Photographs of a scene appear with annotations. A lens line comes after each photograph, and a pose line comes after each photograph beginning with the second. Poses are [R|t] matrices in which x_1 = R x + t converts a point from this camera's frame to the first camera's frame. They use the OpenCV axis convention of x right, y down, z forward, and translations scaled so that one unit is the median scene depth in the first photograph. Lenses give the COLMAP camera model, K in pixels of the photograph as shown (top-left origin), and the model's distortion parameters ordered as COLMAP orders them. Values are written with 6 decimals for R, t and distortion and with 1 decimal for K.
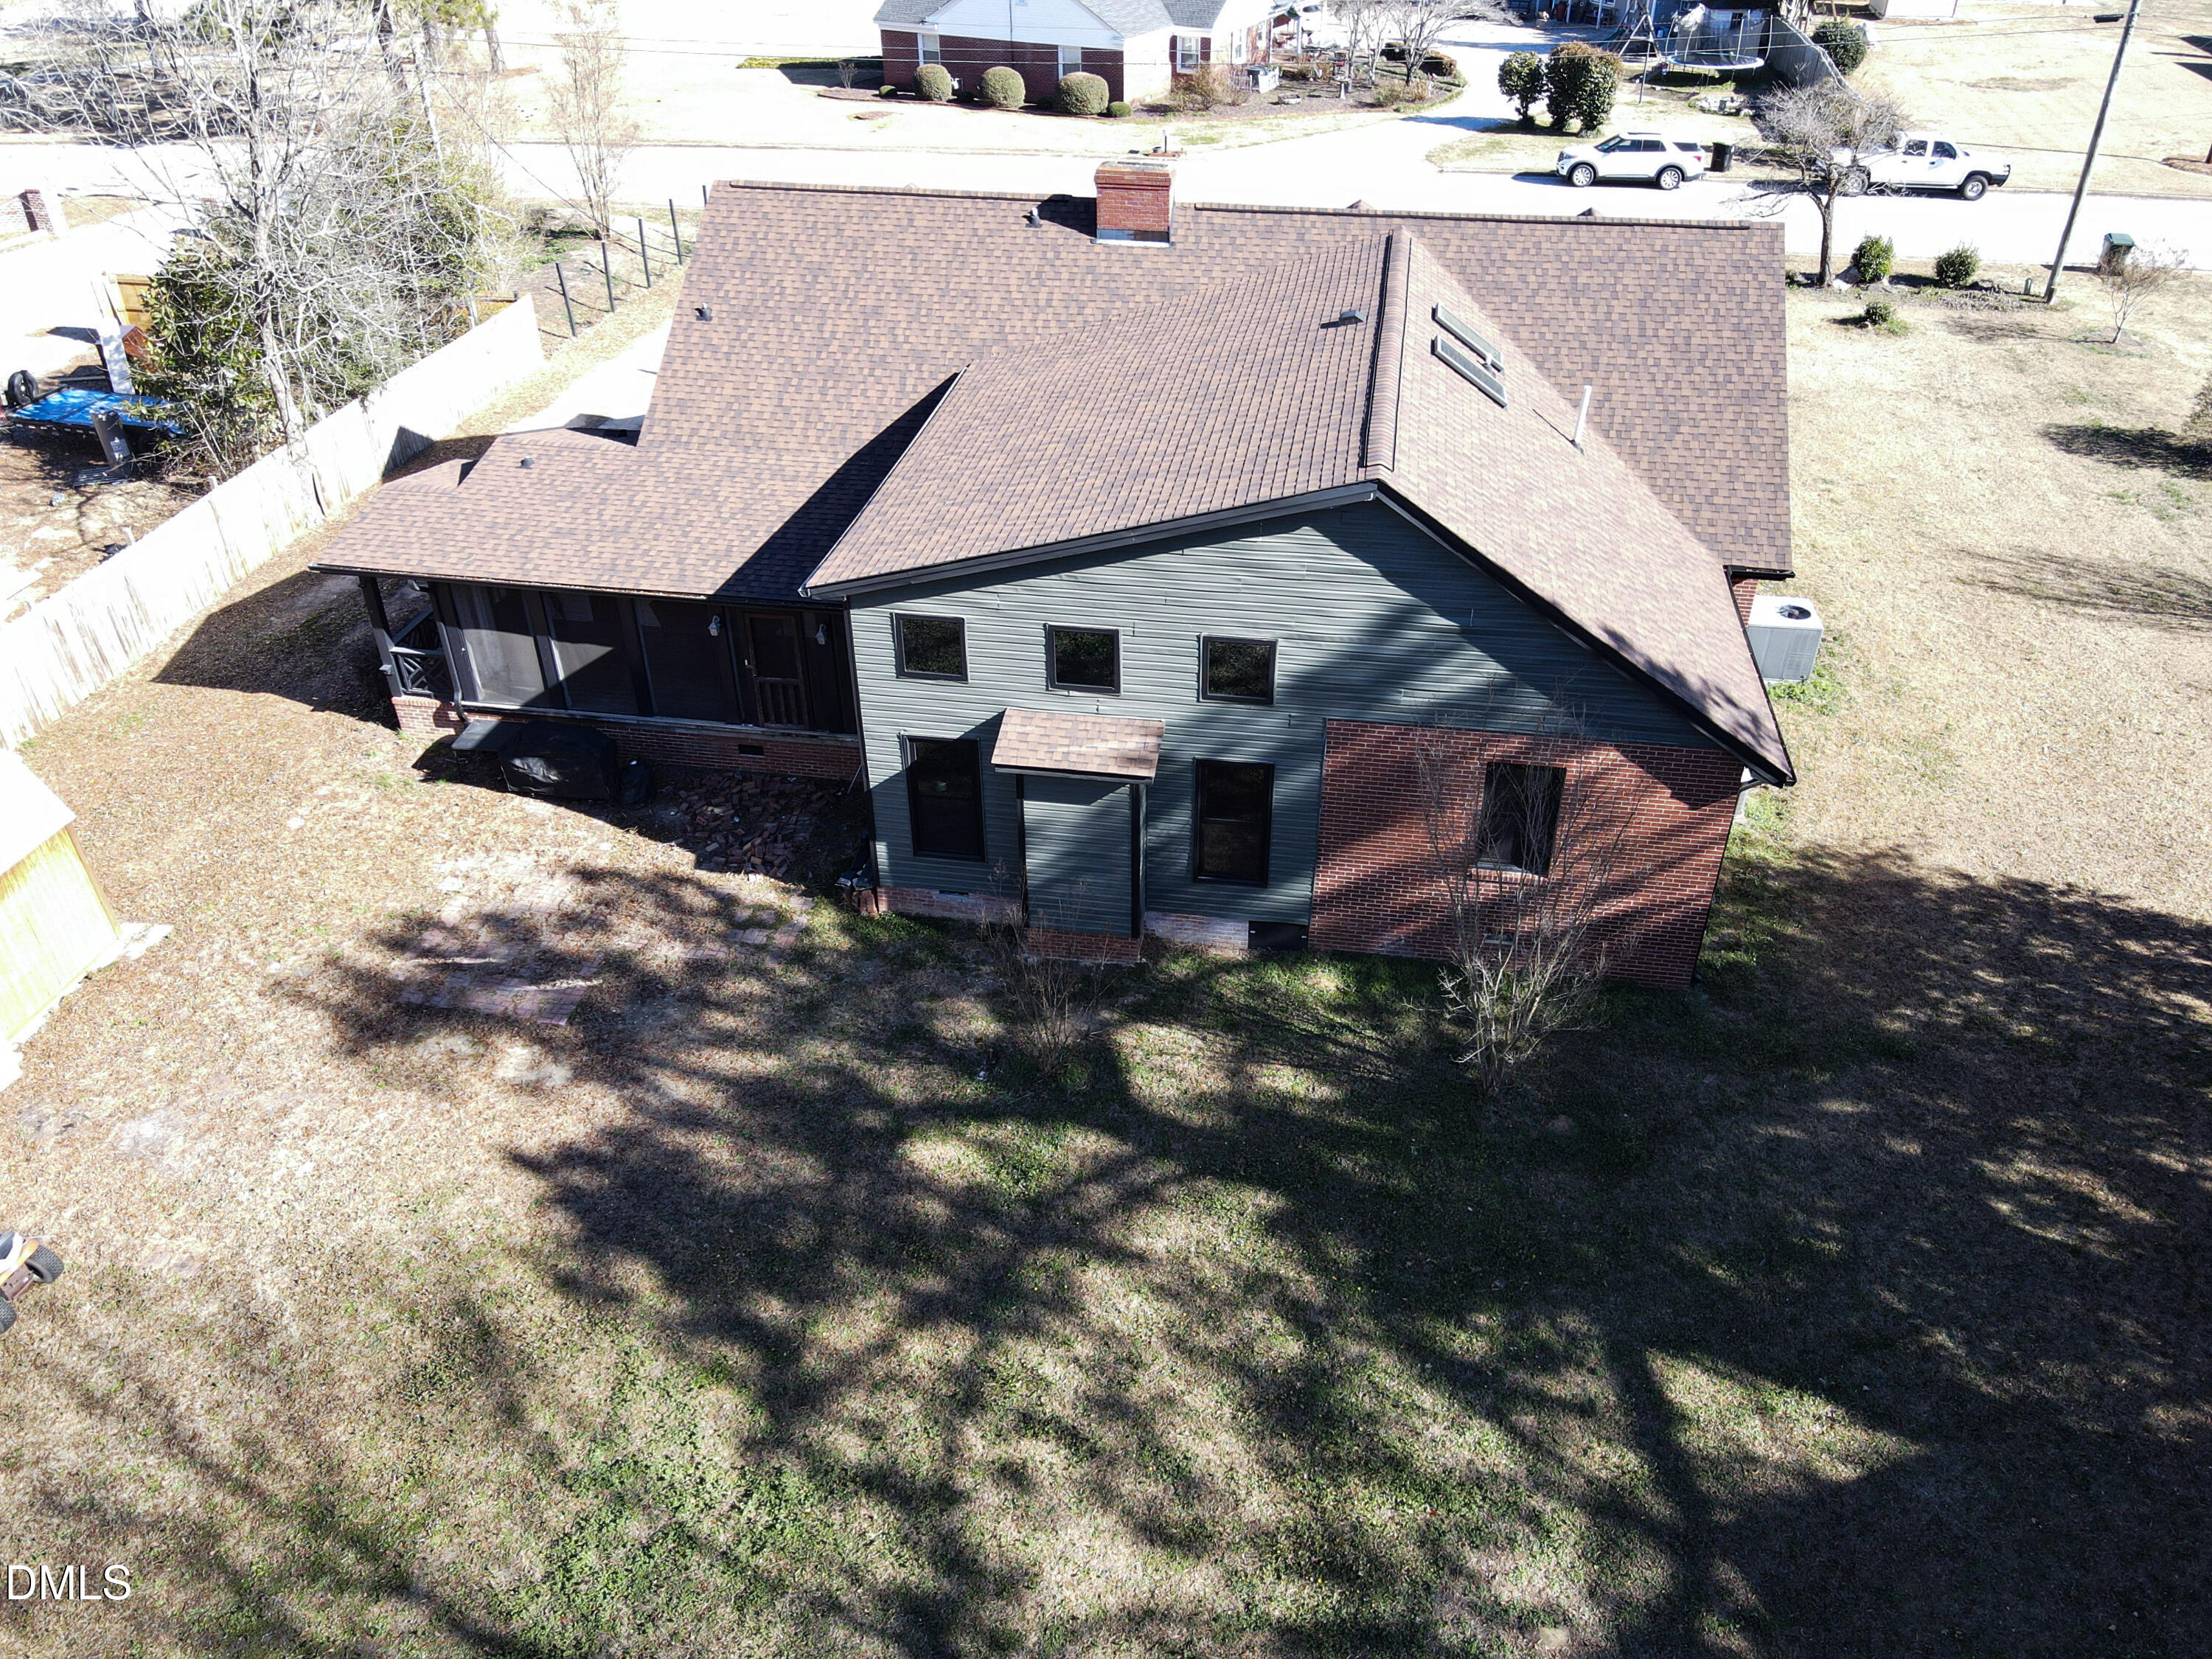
lens RADIAL K [[1626.4, 0, 1117.8], [0, 1626.4, 843.5], [0, 0, 1]] dist [0.018091, 0.002839]
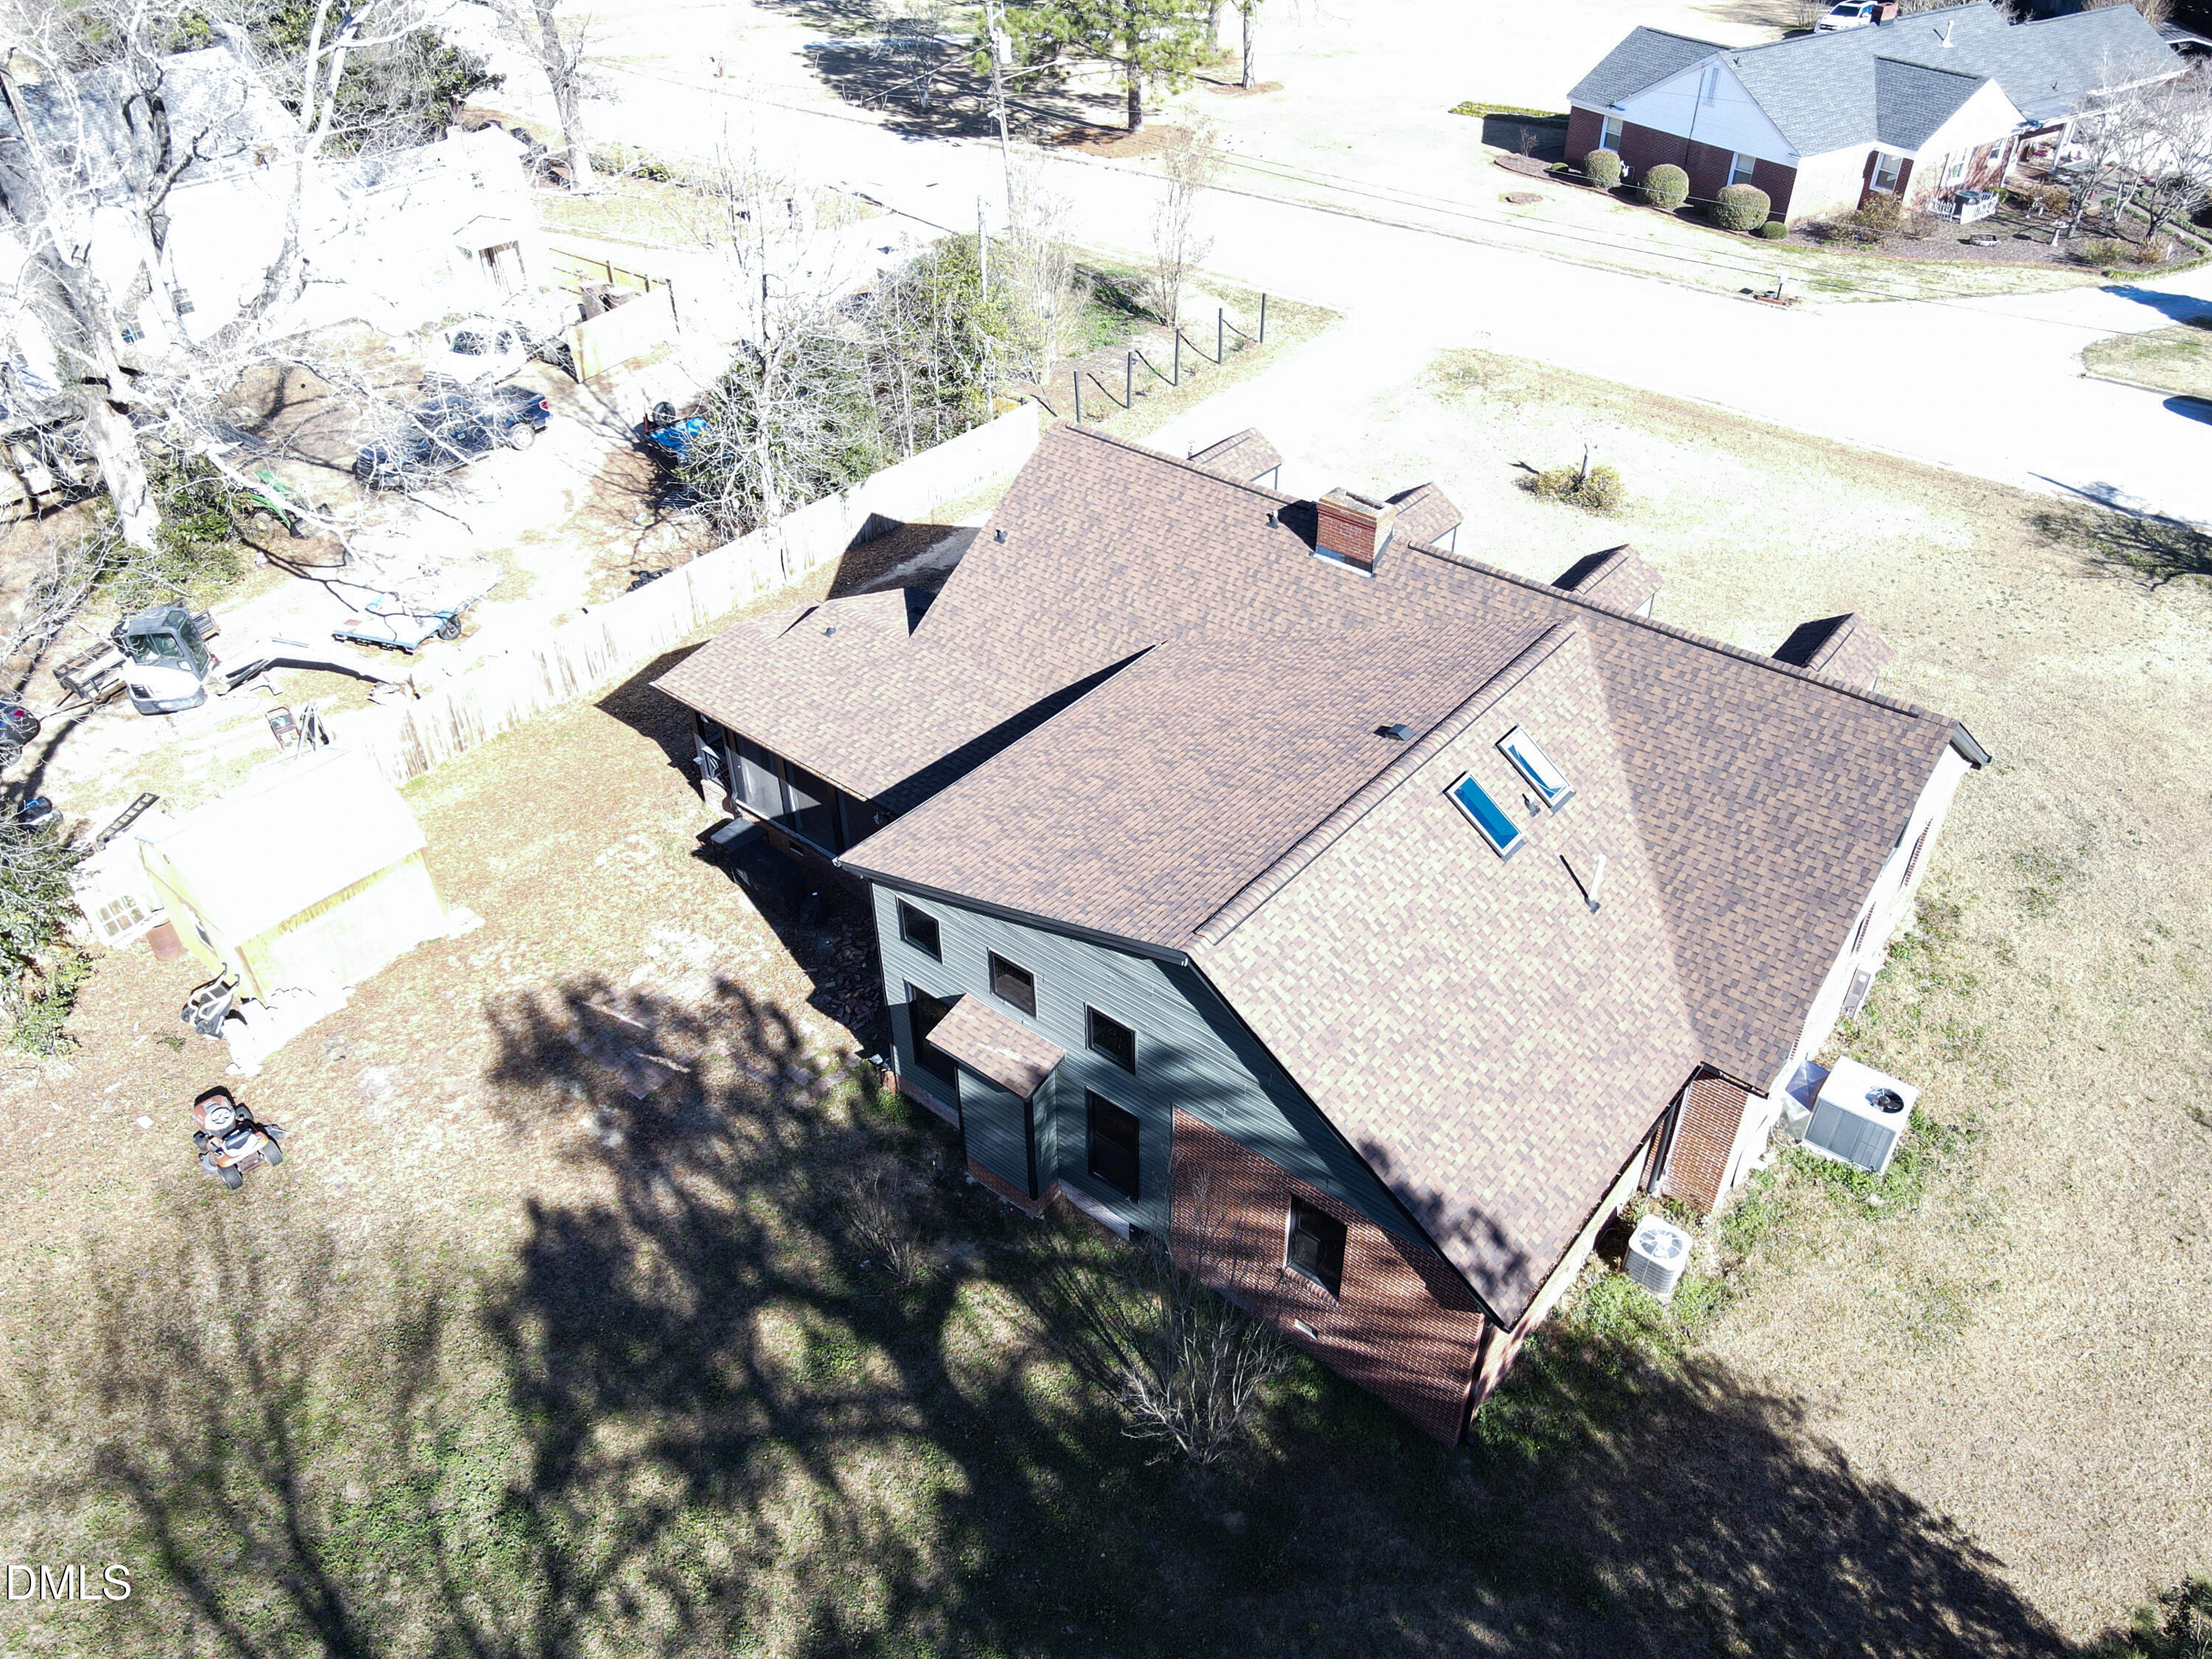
lens RADIAL K [[1626.4, 0, 1110.0], [0, 1626.4, 827.2], [0, 0, 1]] dist [0.018091, 0.002839]
pose [[0.871804, 0.292335, -0.393062, 0.469151], [-0.275007, 0.956108, 0.101132, -0.357714], [0.405374, 0.019928, 0.913934, -0.069006]]
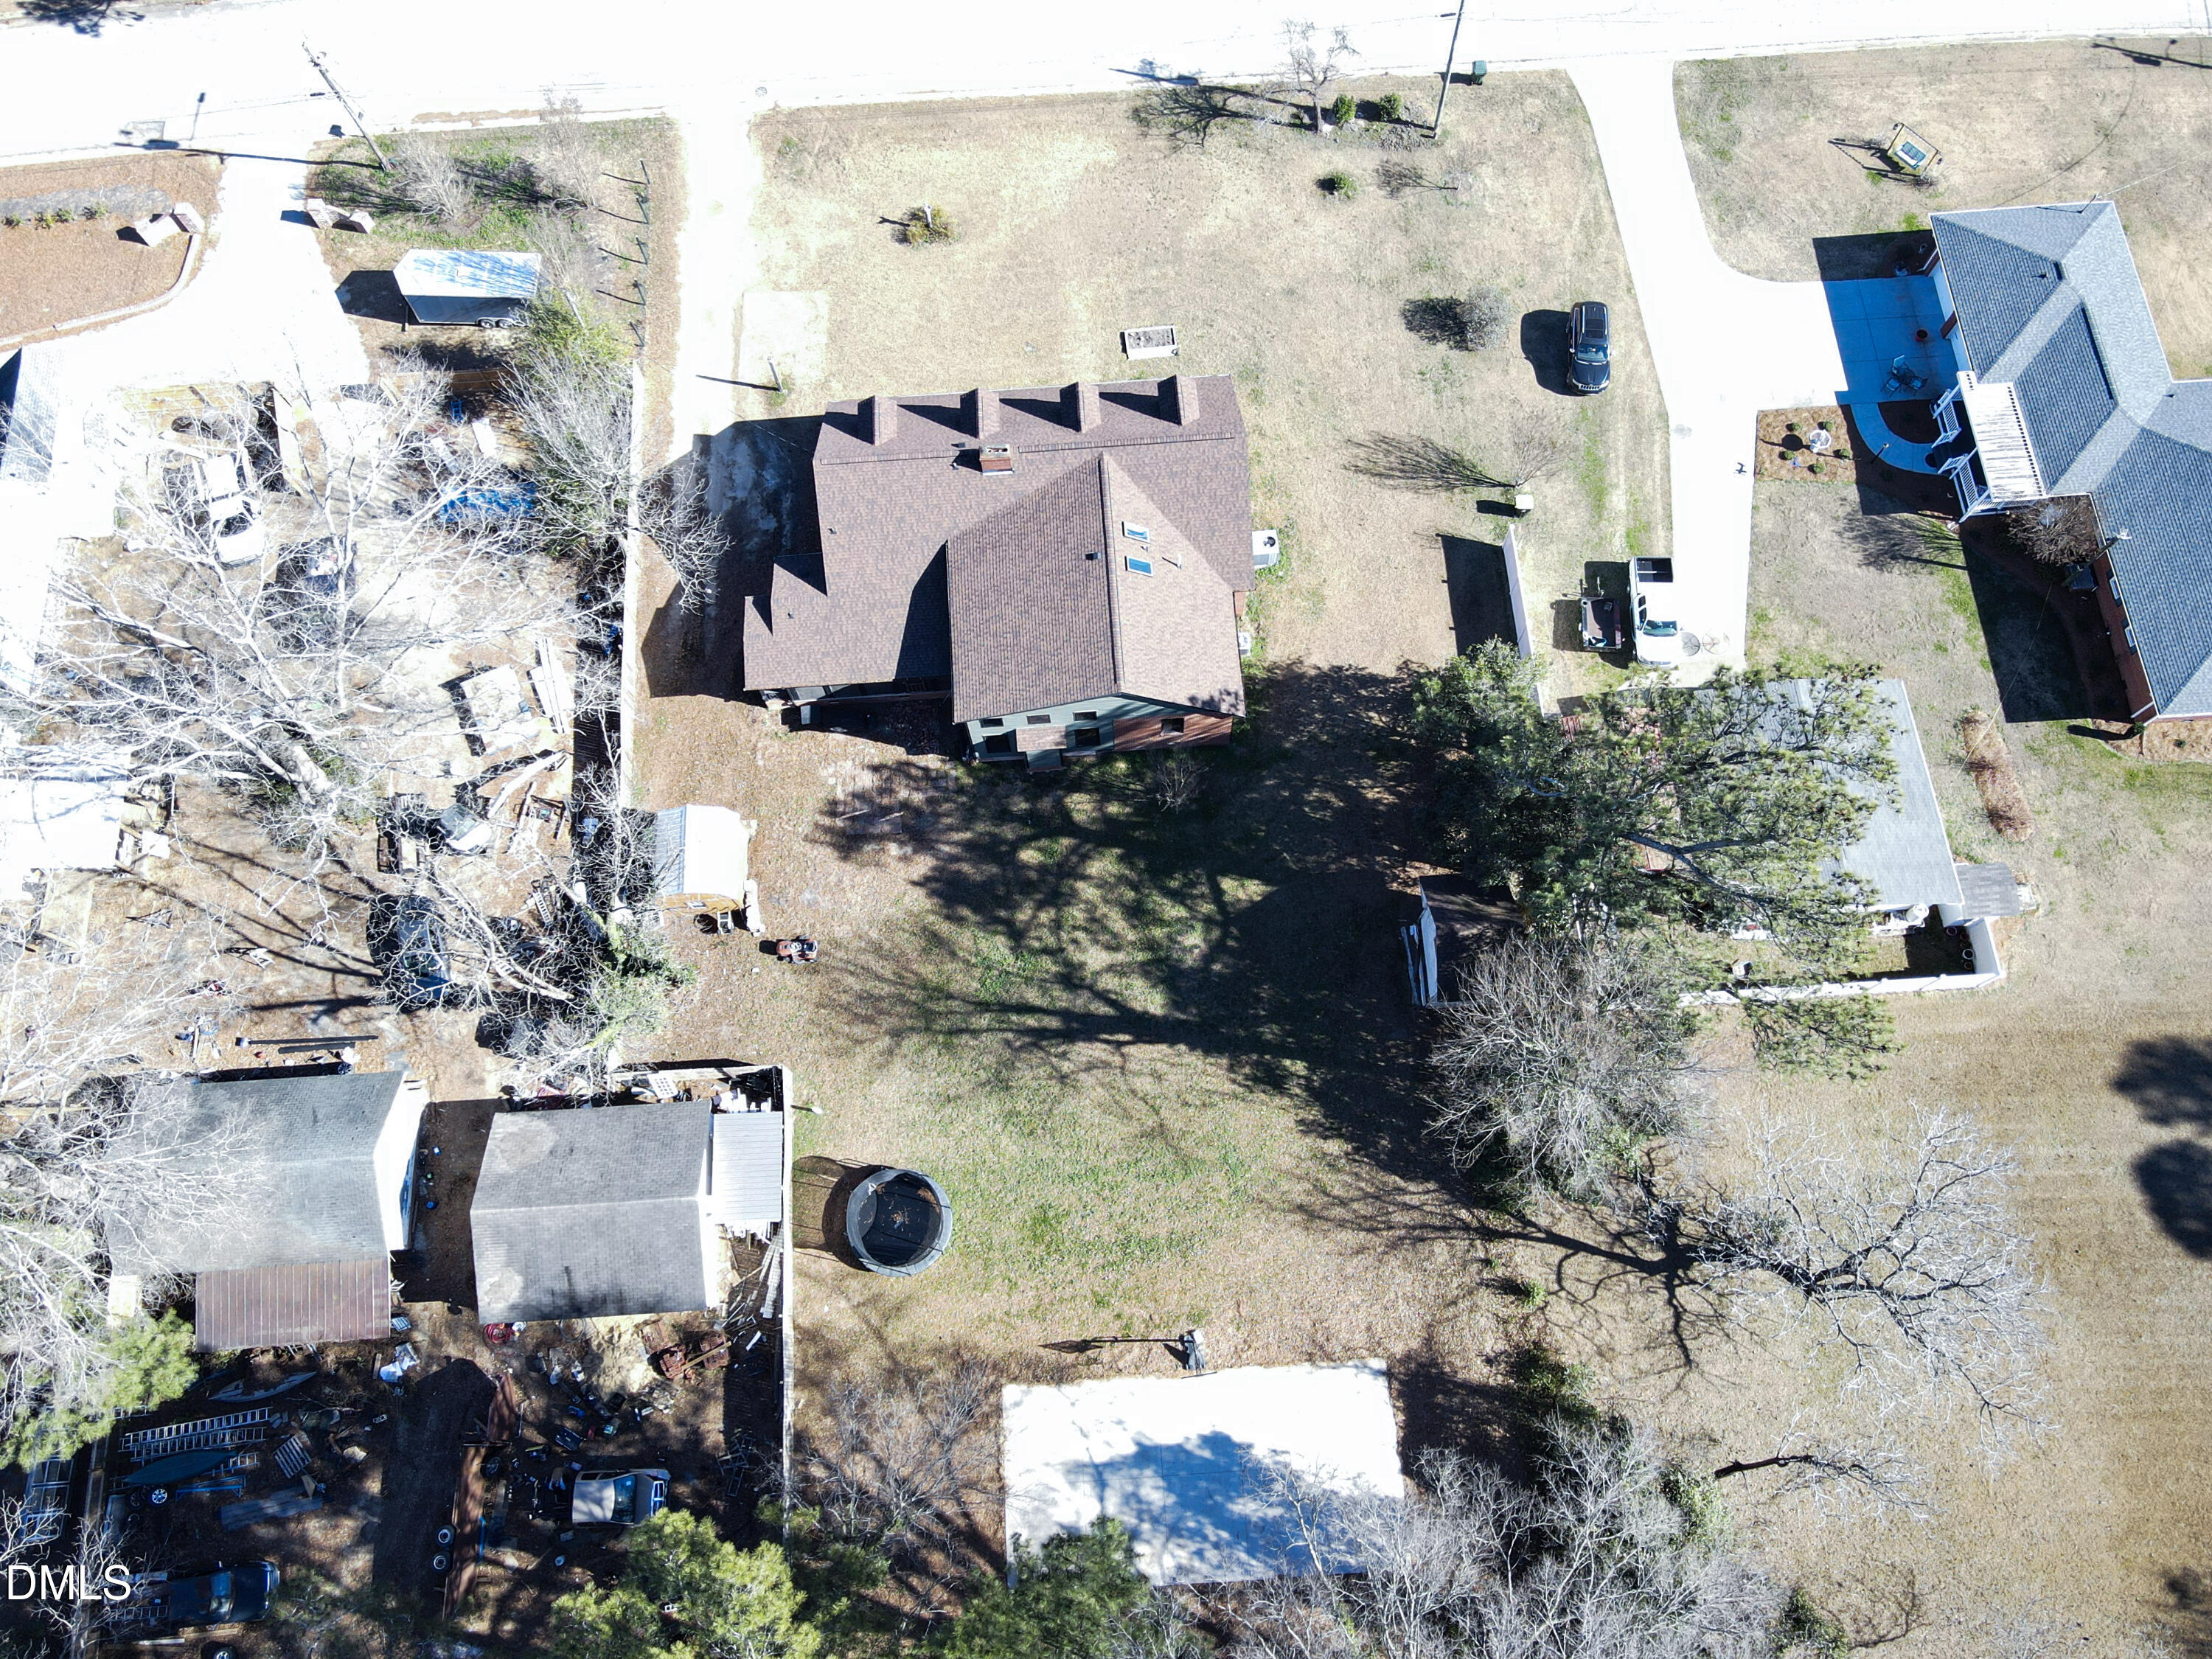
lens RADIAL K [[1626.4, 0, 1111.0], [0, 1626.4, 829.3], [0, 0, 1]] dist [0.018091, 0.002839]
pose [[0.972628, -0.223776, 0.062597, -0.130758], [0.152033, 0.816576, 0.556857, -1.686037], [-0.175727, -0.532098, 0.828246, -1.825514]]
